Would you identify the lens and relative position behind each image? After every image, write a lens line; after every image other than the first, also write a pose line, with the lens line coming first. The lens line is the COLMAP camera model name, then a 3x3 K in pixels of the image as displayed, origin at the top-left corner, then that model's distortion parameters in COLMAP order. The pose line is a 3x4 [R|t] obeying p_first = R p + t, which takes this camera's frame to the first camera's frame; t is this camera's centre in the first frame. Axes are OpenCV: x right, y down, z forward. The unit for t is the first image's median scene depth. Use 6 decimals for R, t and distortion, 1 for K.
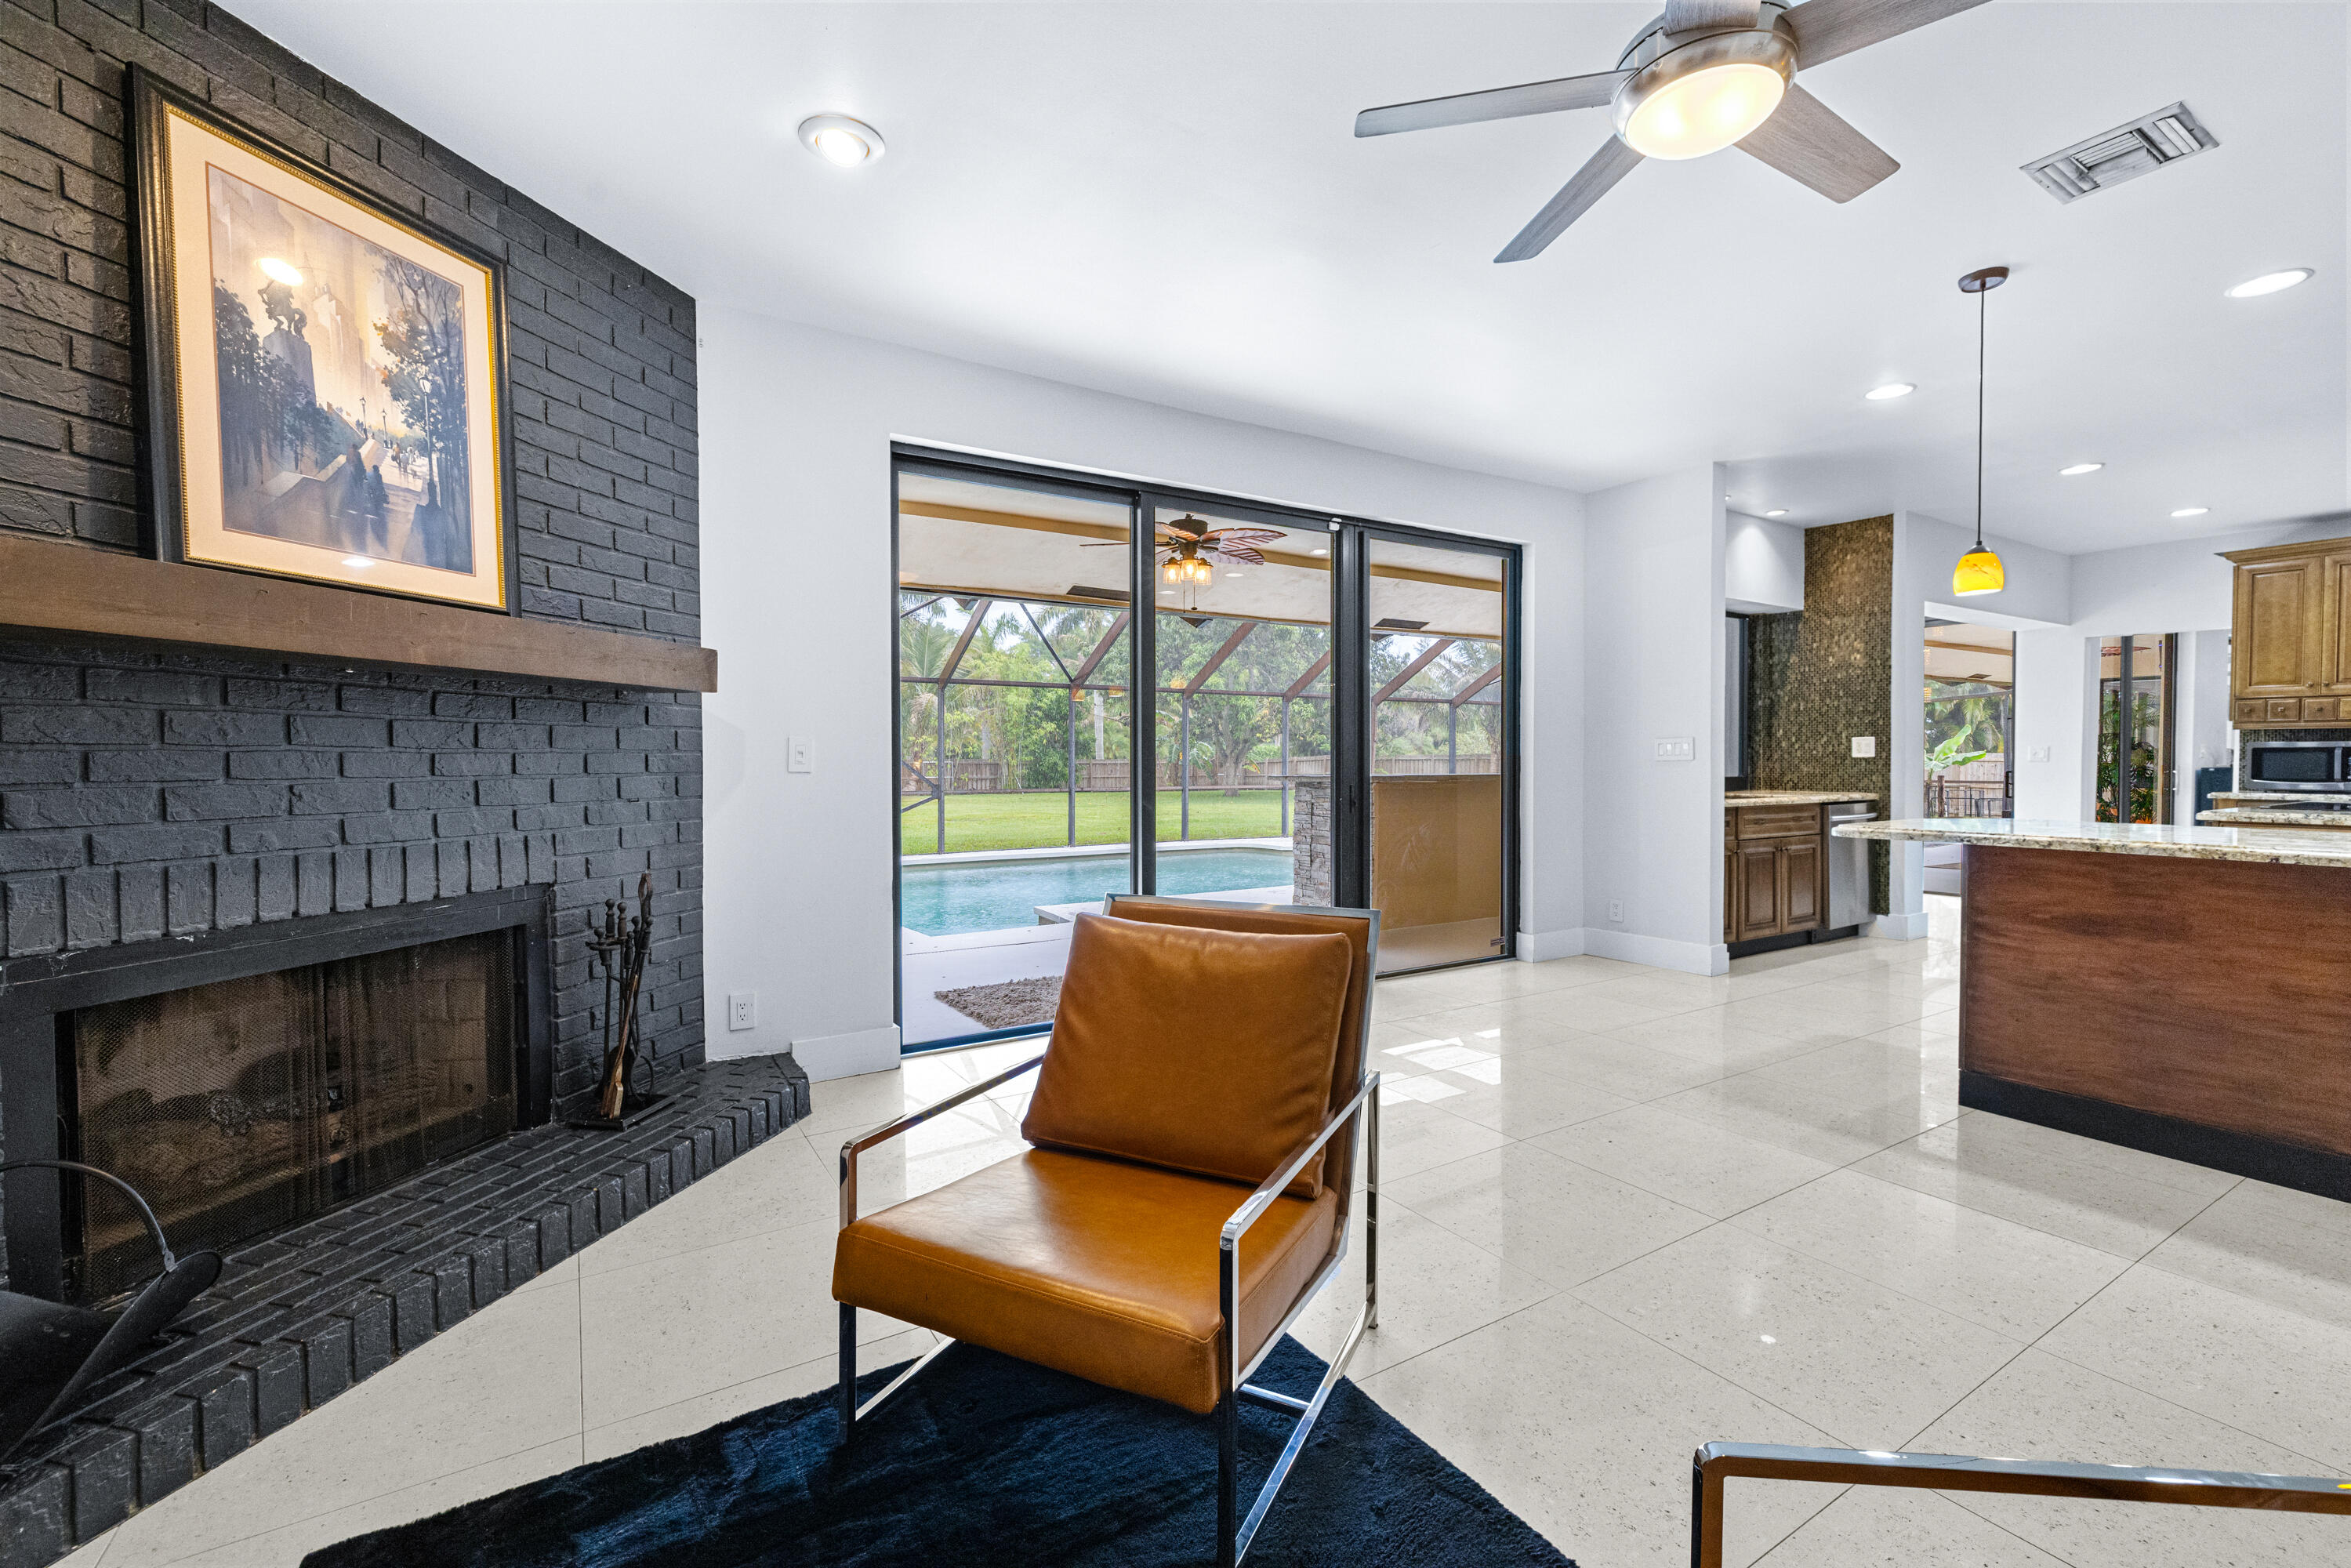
lens RADIAL K [[994.3, 0, 1164.6], [0, 994.3, 777.4], [0, 0, 1]] dist [-0.000852, -0.000301]
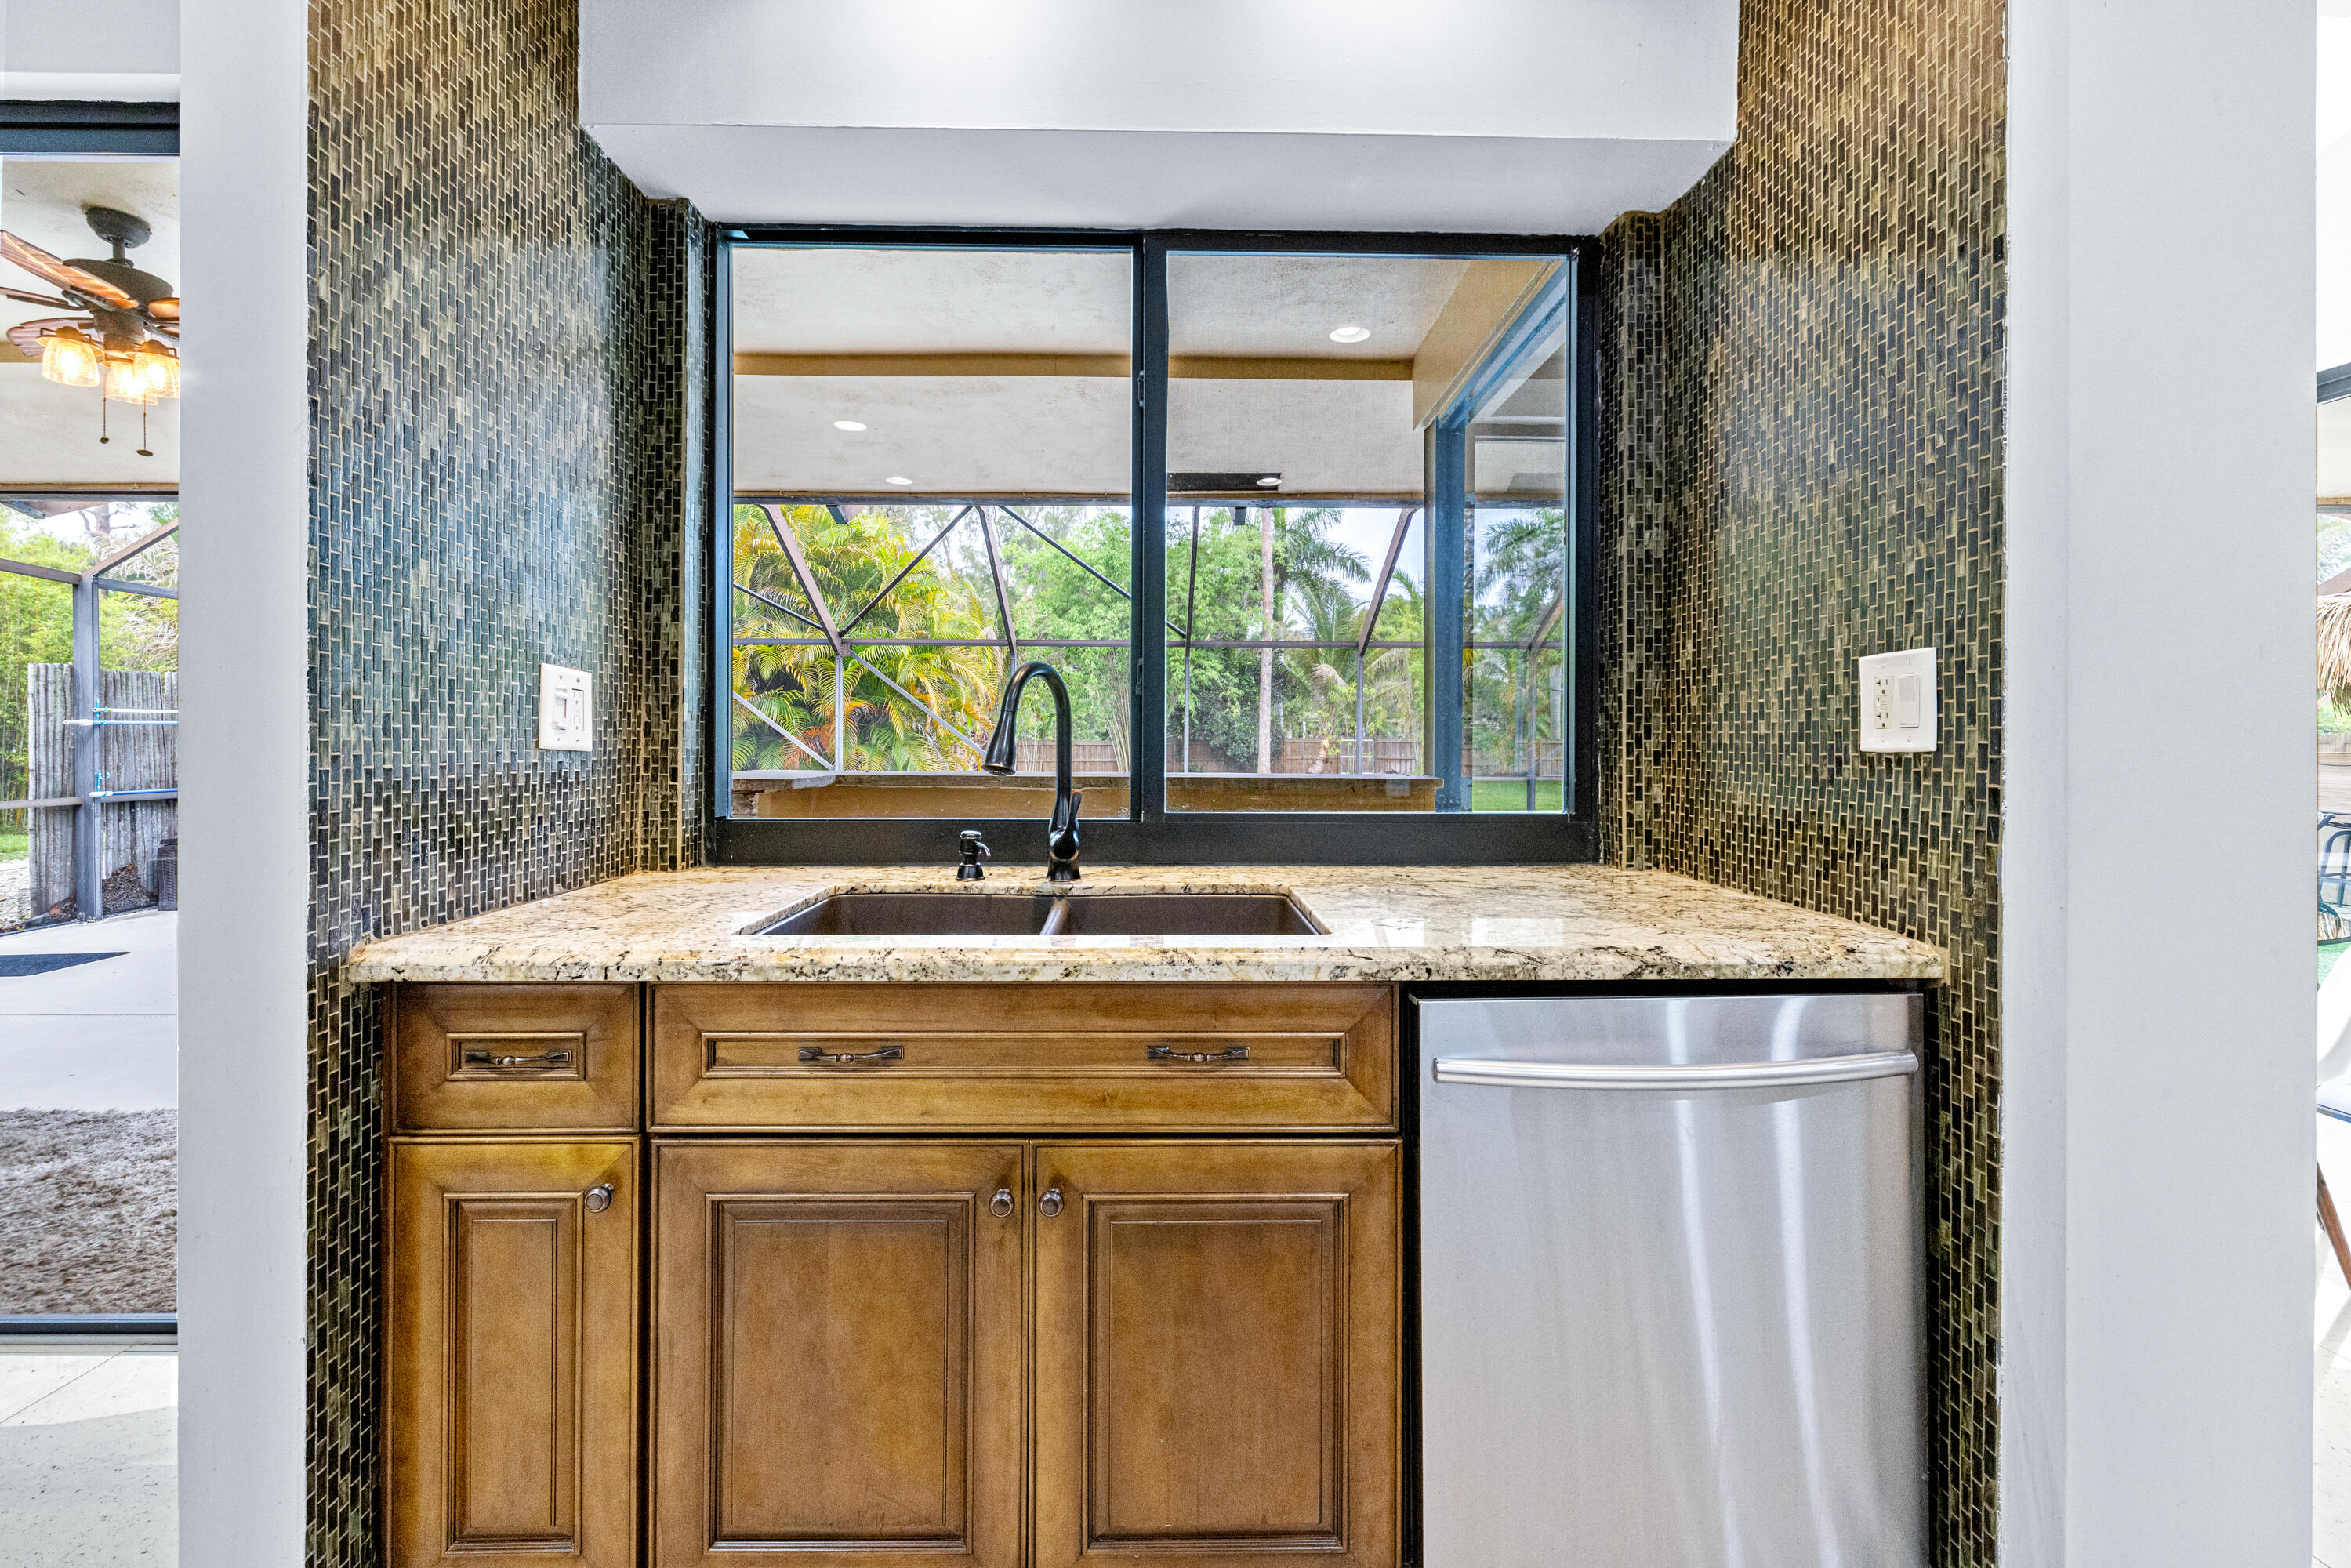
lens RADIAL K [[994.3, 0, 1205.1], [0, 994.3, 738.8], [0, 0, 1]] dist [-0.000852, -0.000301]
pose [[0.845894, 0.001014, -0.533350, 0.684221], [-0.008886, 0.999886, -0.012192, -0.019053], [0.533277, 0.015052, 0.845807, 0.750896]]
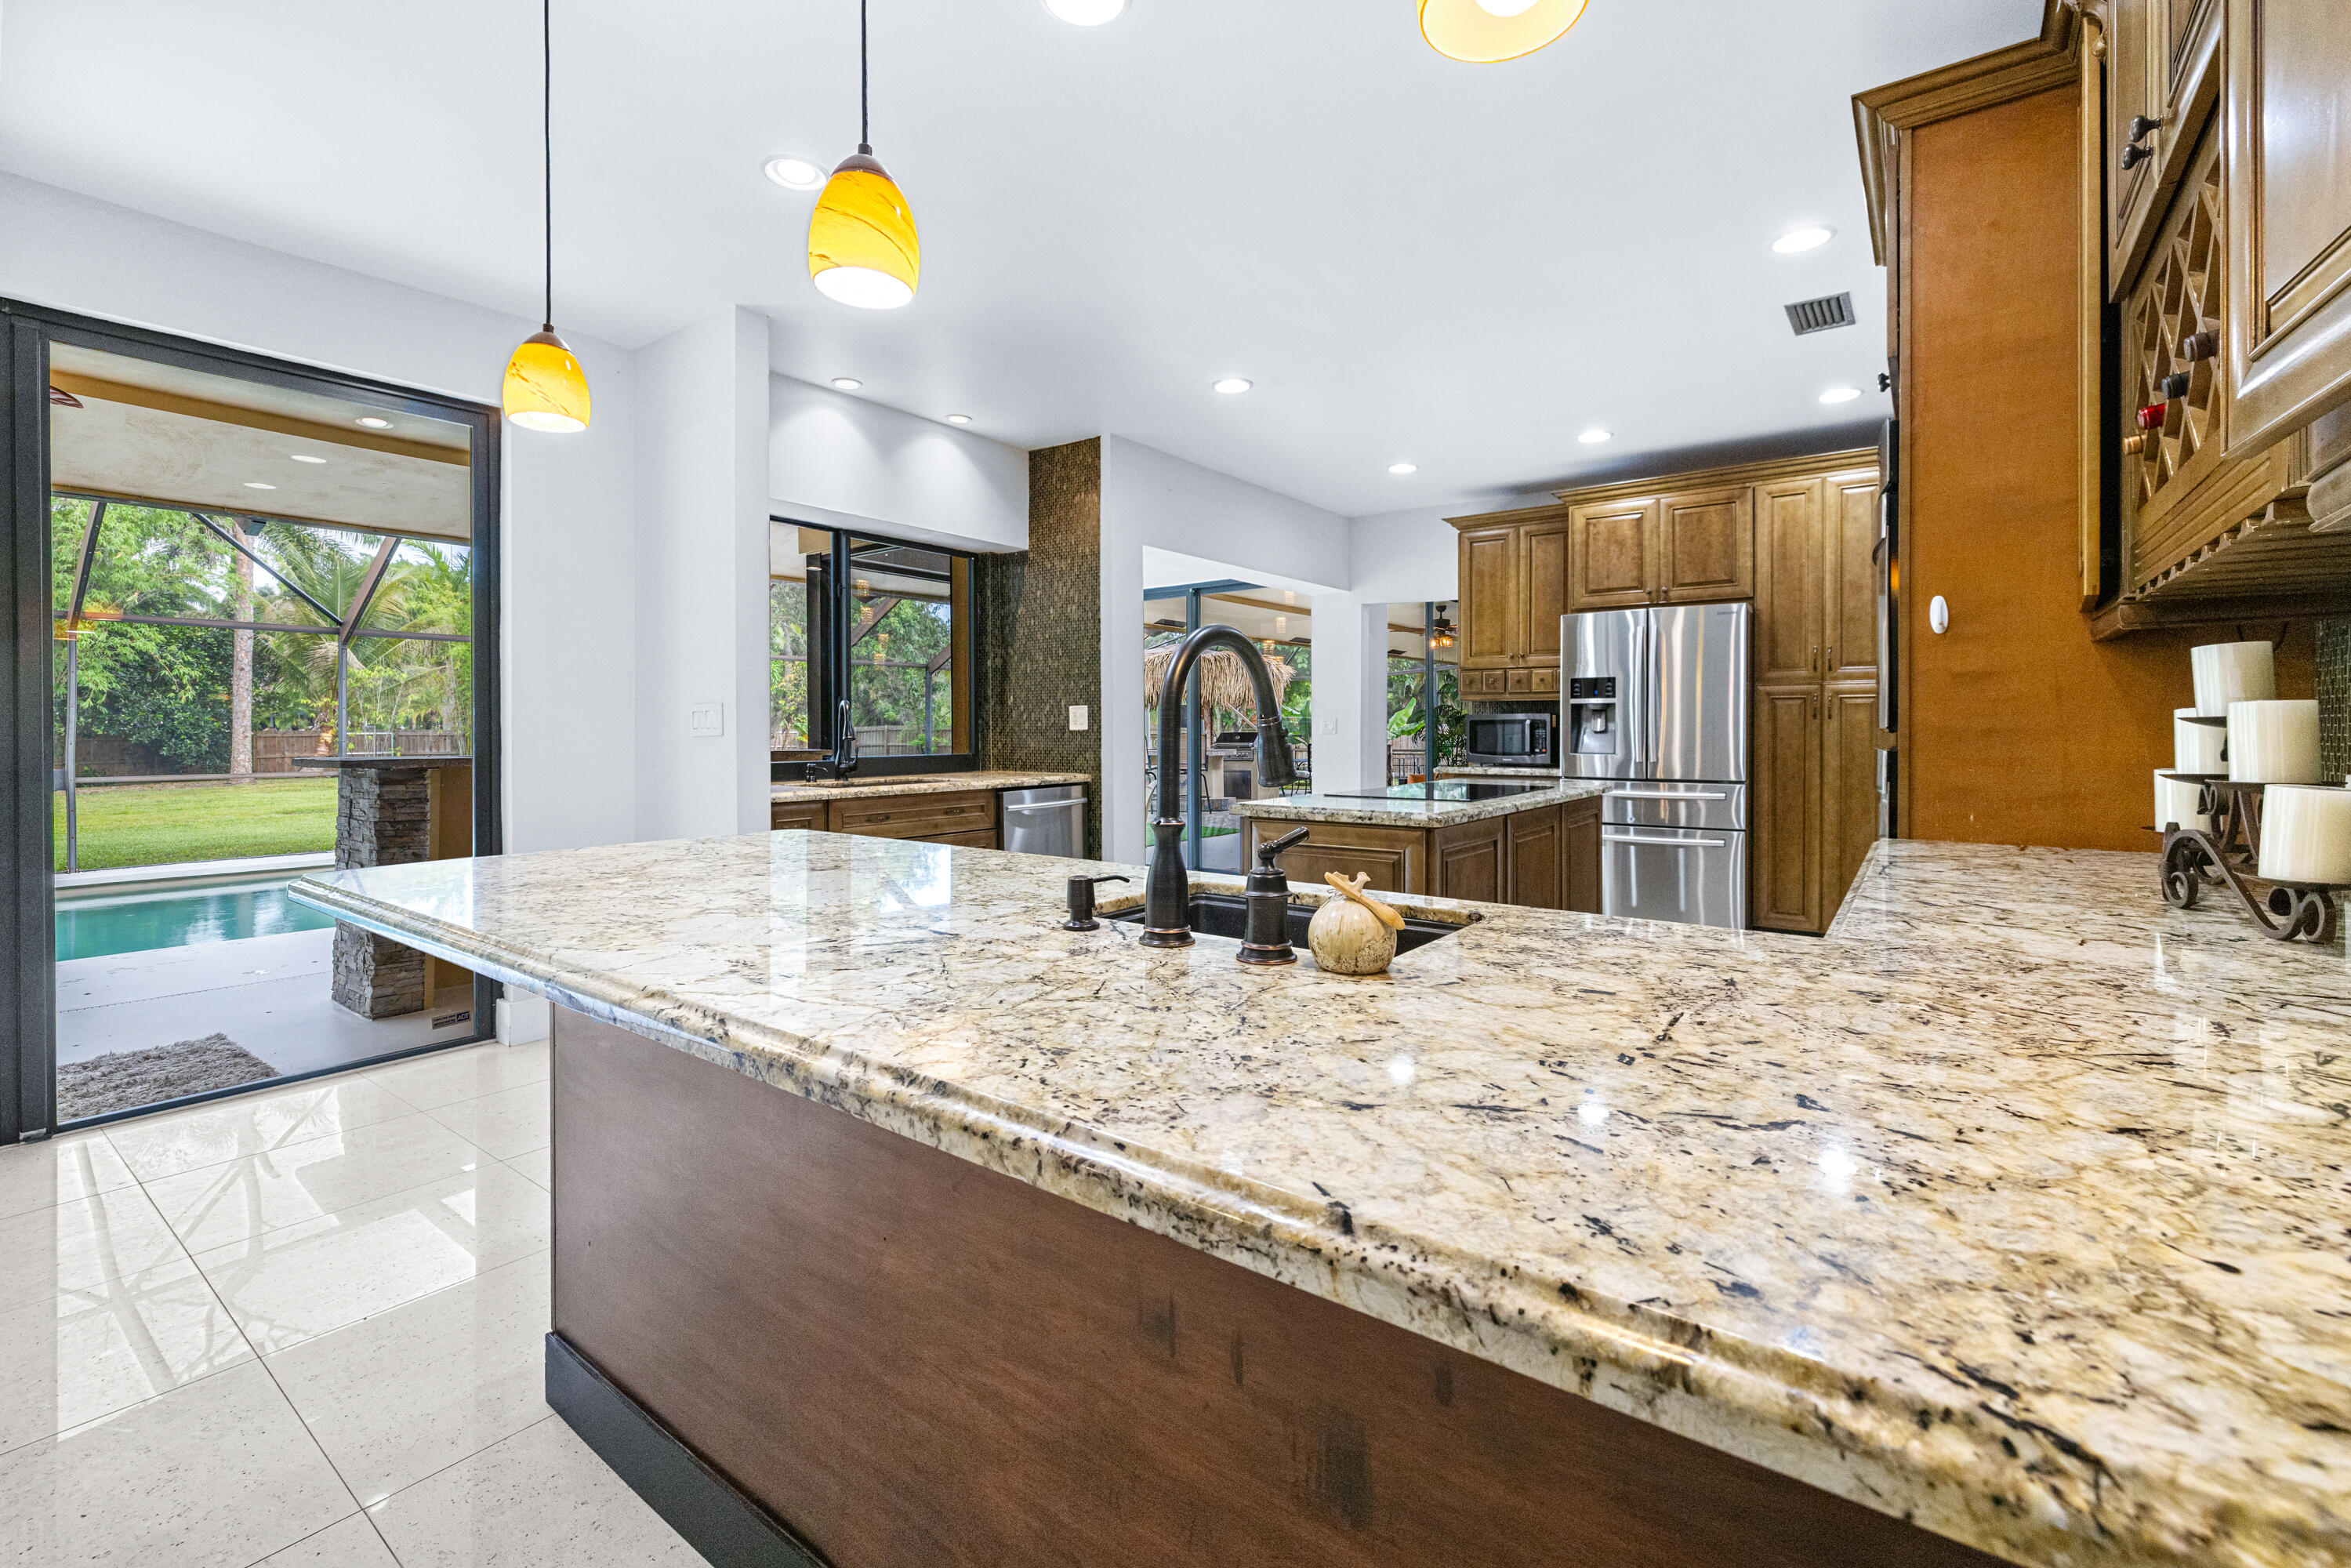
lens RADIAL K [[994.3, 0, 1176.9], [0, 994.3, 737.5], [0, 0, 1]] dist [-0.000852, -0.000301]
pose [[0.929775, -0.001982, 0.368122, 0.470239], [0.006423, 0.999921, -0.010840, -0.004434], [-0.368072, 0.012444, 0.929714, 0.202934]]
